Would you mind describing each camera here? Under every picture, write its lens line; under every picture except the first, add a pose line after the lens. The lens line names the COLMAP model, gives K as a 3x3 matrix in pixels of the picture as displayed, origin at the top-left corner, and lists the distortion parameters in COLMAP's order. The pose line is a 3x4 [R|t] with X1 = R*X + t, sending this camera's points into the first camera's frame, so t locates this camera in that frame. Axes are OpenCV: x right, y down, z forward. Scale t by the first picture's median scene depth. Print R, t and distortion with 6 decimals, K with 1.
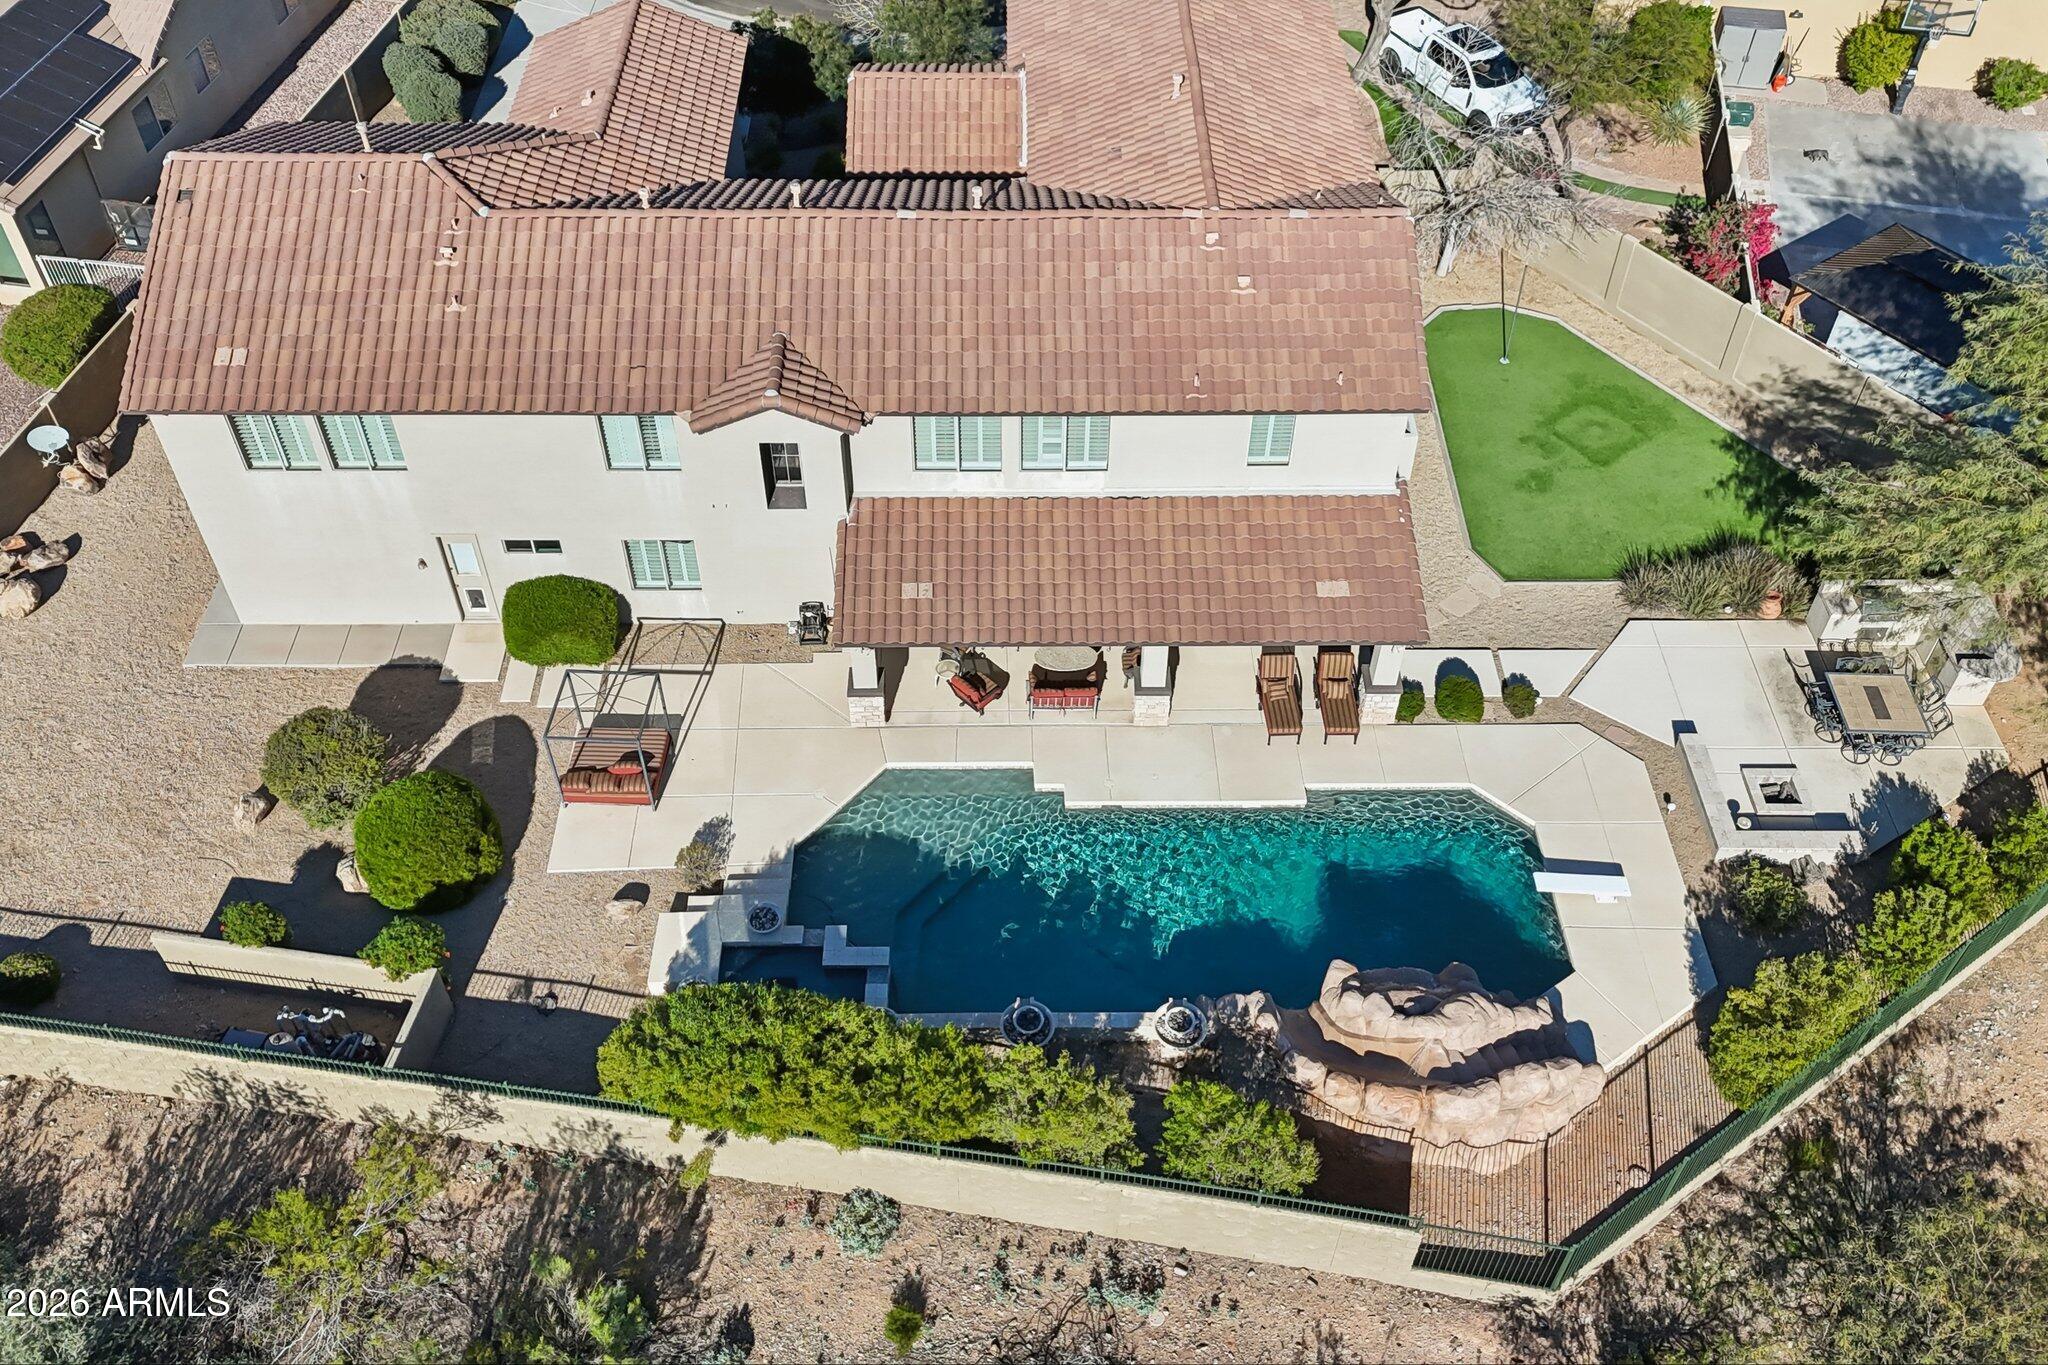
lens RADIAL K [[1784.7, 0, 1025.0], [0, 1784.7, 674.8], [0, 0, 1]] dist [0.075296, -0.074692]
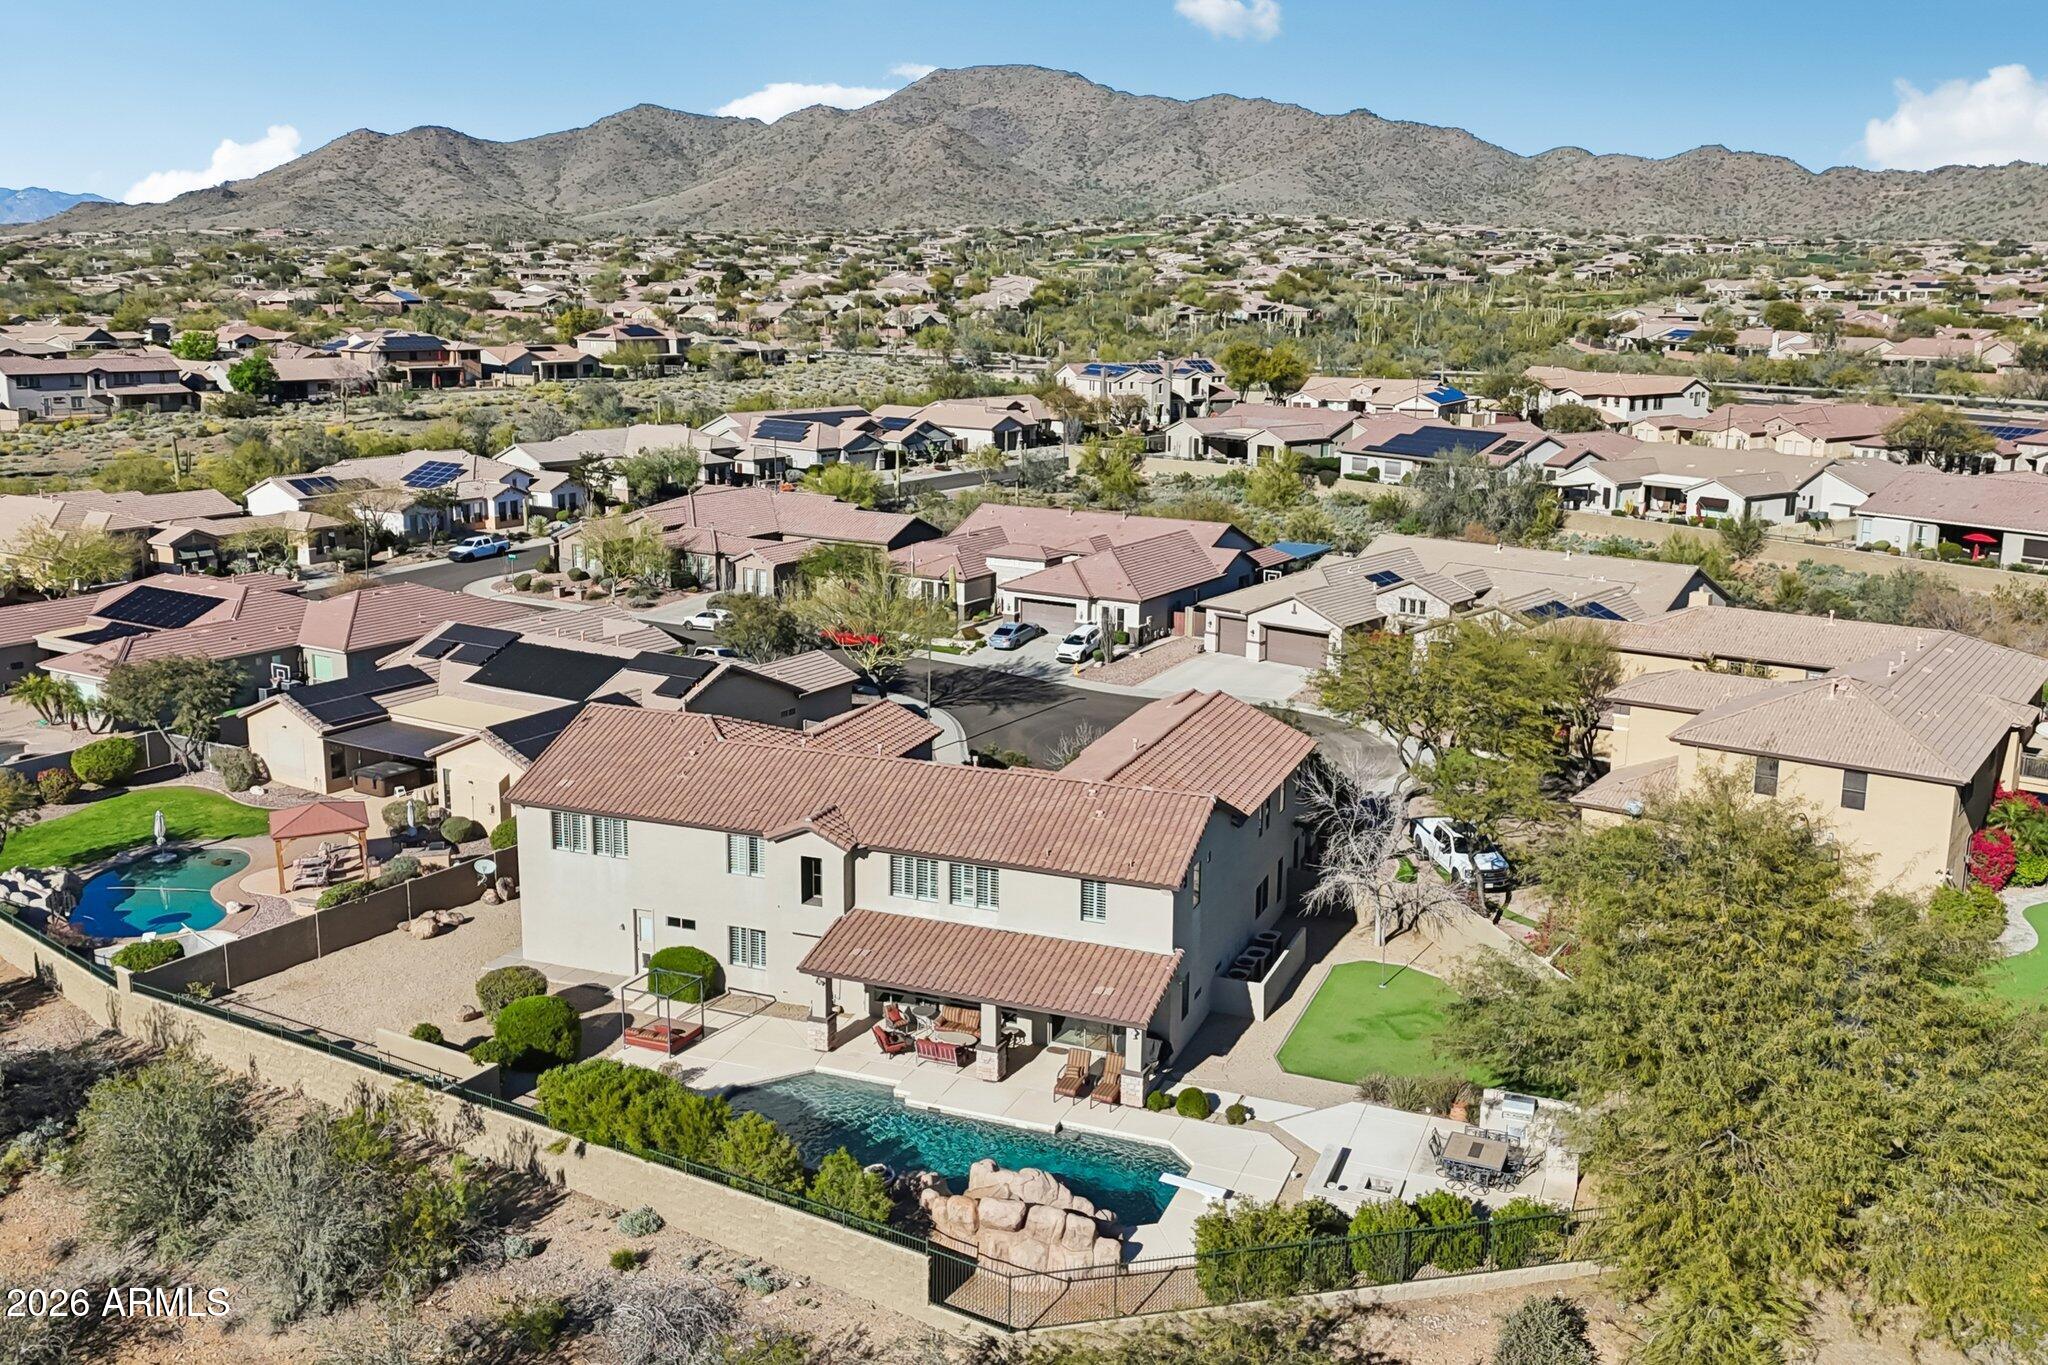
lens RADIAL K [[1777.9, 0, 1027.6], [0, 1777.9, 678.6], [0, 0, 1]] dist [0.105966, -0.159087]
pose [[0.926204, 0.083159, -0.367738, 0.641604], [-0.273407, 0.819756, -0.503239, 0.510117], [0.259607, 0.566644, 0.781997, -0.358546]]
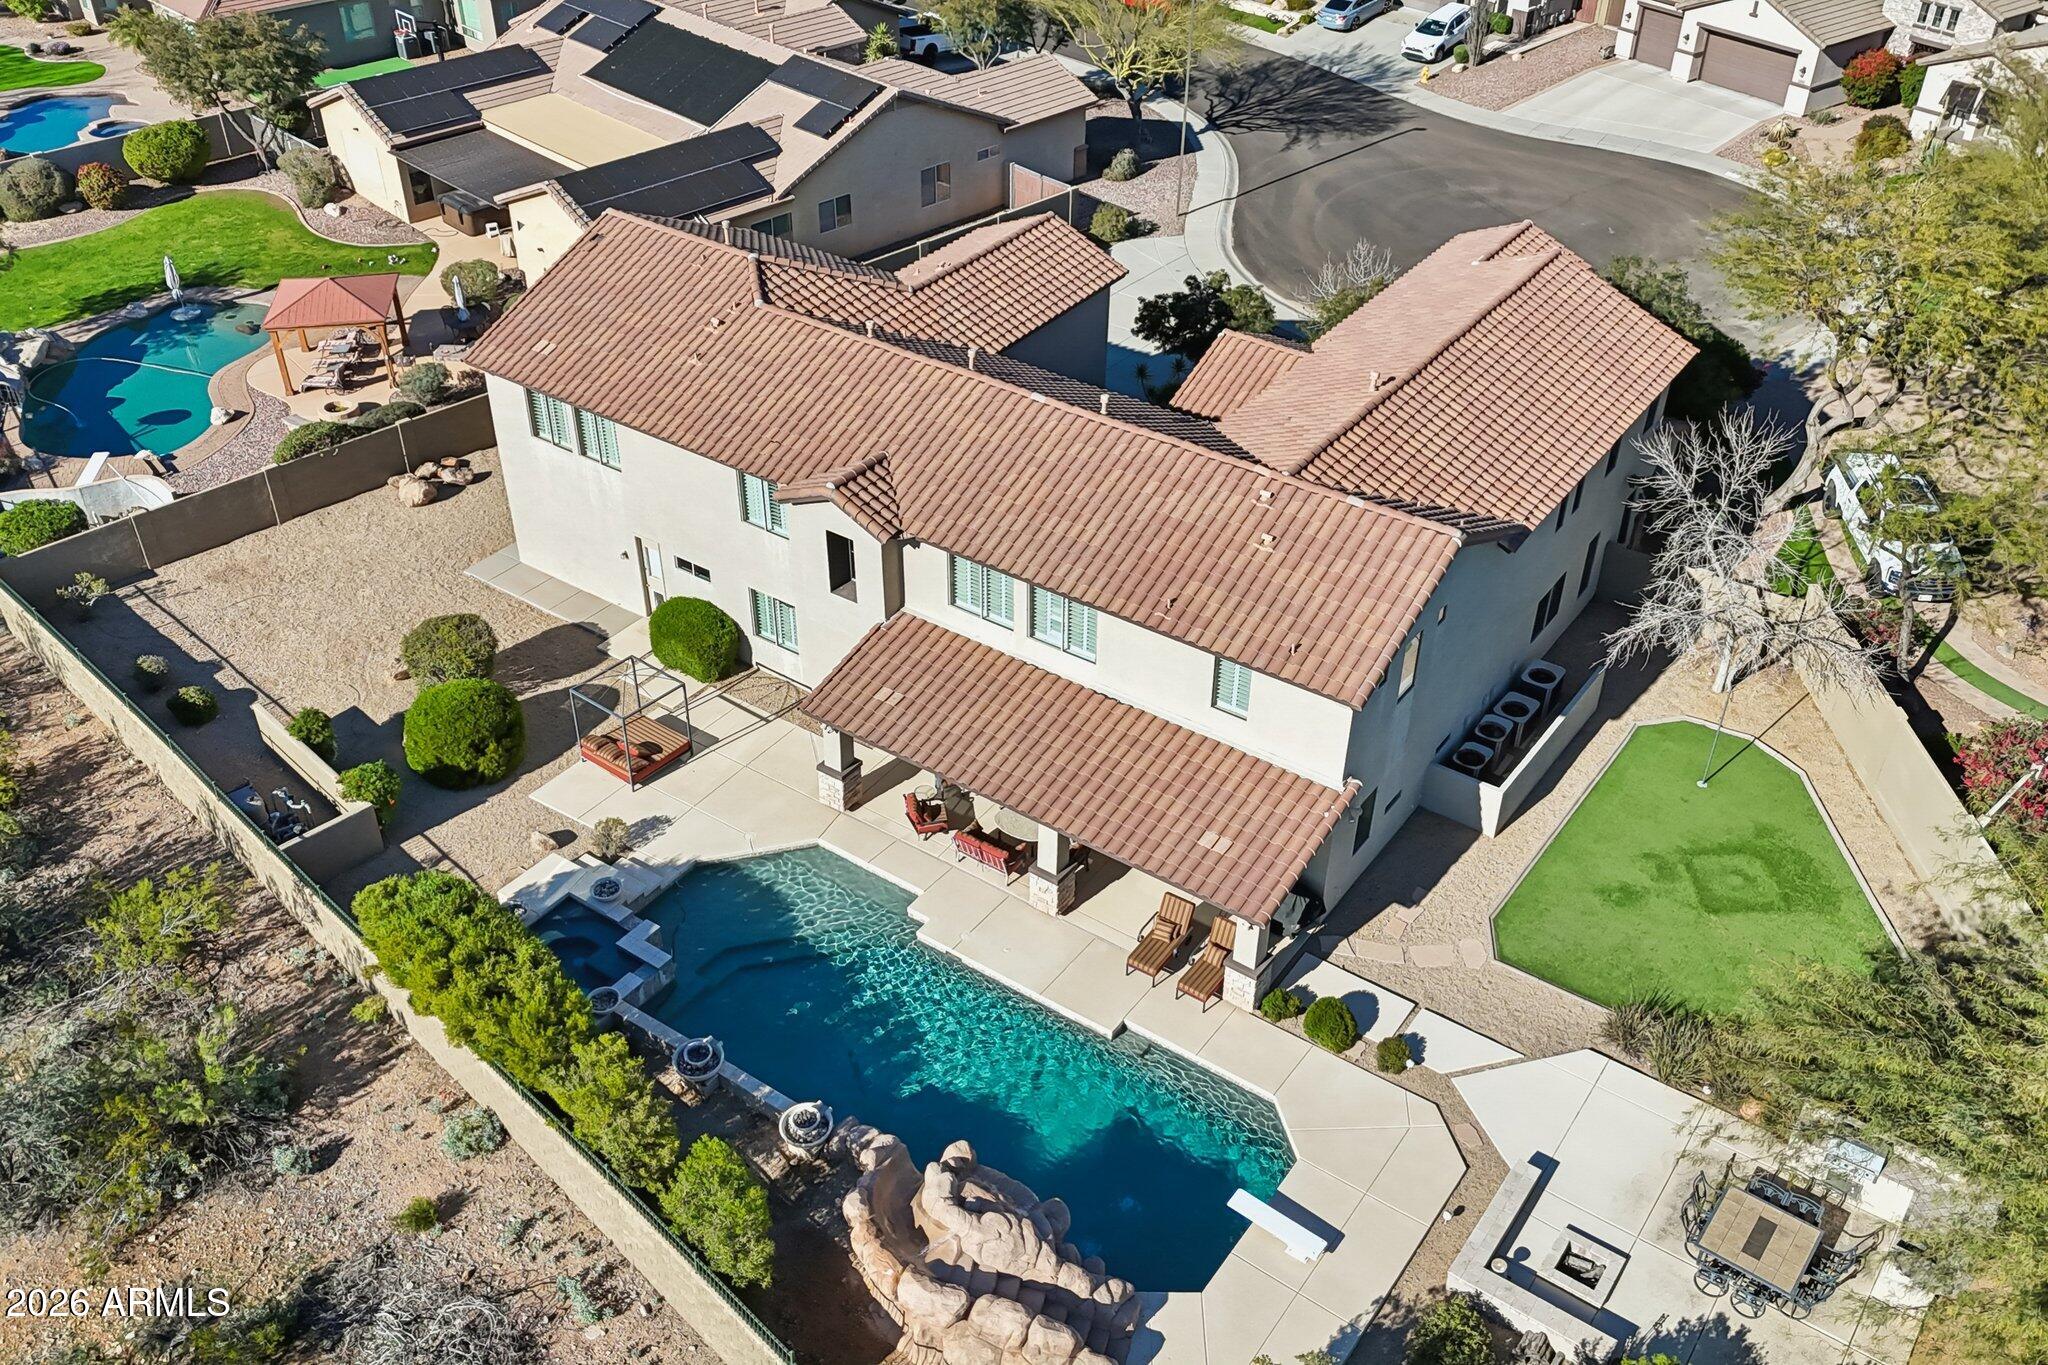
lens RADIAL K [[1784.7, 0, 1025.0], [0, 1784.7, 674.8], [0, 0, 1]] dist [0.075296, -0.074692]
pose [[0.811987, 0.343152, -0.472149, 0.513161], [-0.426252, 0.901231, -0.078051, -0.009648], [0.398732, 0.264631, 0.878057, 0.061831]]
